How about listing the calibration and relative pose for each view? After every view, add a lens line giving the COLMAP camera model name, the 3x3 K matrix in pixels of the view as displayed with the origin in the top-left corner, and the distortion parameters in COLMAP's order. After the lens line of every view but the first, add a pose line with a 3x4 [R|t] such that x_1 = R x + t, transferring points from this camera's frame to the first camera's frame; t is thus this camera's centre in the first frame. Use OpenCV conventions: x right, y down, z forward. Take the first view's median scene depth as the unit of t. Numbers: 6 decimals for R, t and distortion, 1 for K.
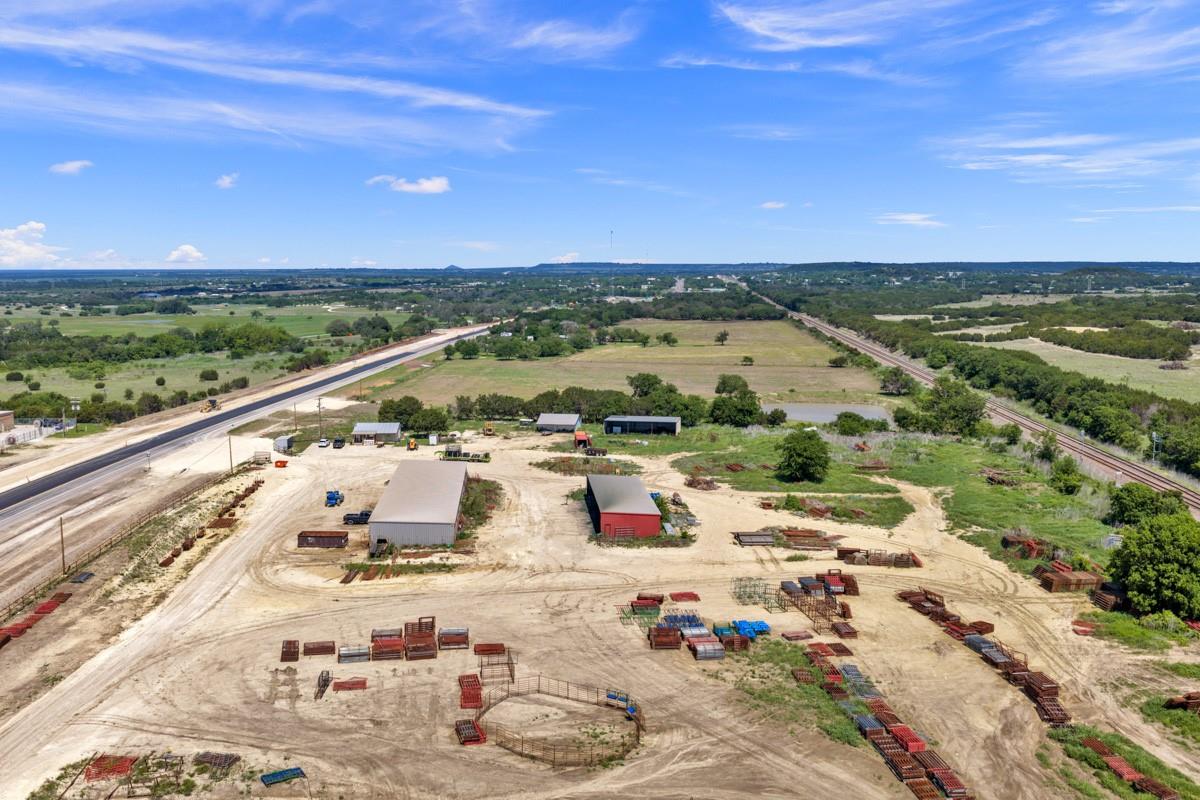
lens RADIAL K [[994.9, 0, 598.1], [0, 994.9, 401.6], [0, 0, 1]] dist [0.024365, -0.047272]
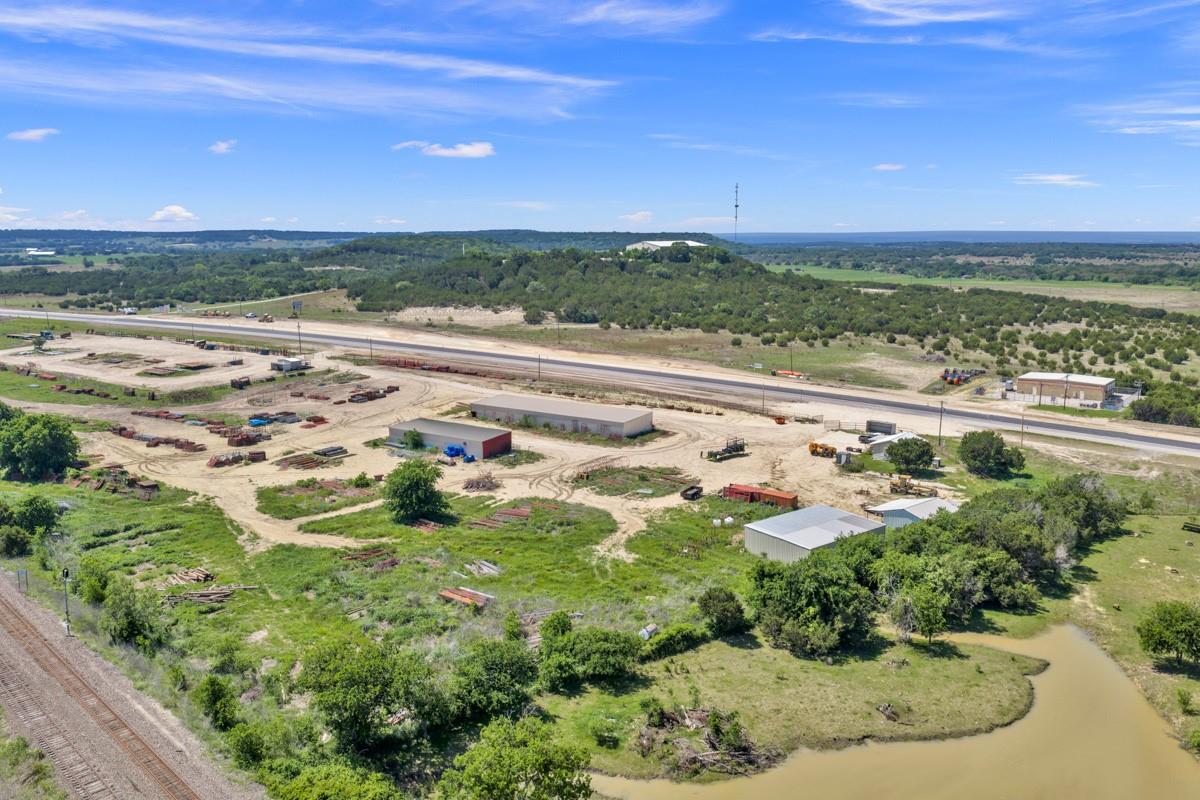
lens RADIAL K [[991.6, 0, 599.3], [0, 991.6, 427.2], [0, 0, 1]] dist [0.028015, -0.061321]
pose [[-0.641609, 0.153349, -0.751546, 0.313926], [-0.101271, 0.954298, 0.281176, -0.106721], [0.760317, 0.256515, -0.596756, 0.691367]]
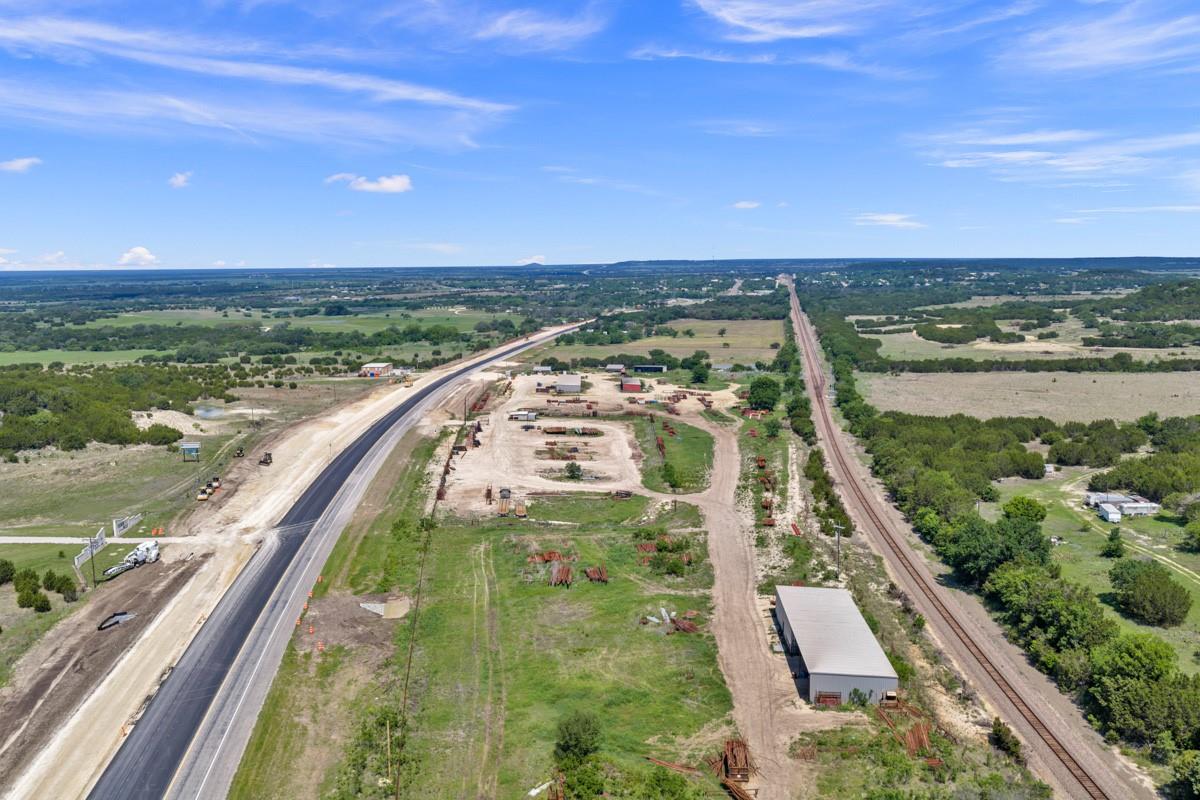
lens RADIAL K [[994.9, 0, 598.1], [0, 994.9, 401.6], [0, 0, 1]] dist [0.024365, -0.047272]
pose [[0.996938, 0.002641, -0.078153, 0.060059], [-0.002271, 0.999986, 0.004831, 0.050931], [0.078165, -0.004639, 0.996930, -0.779514]]
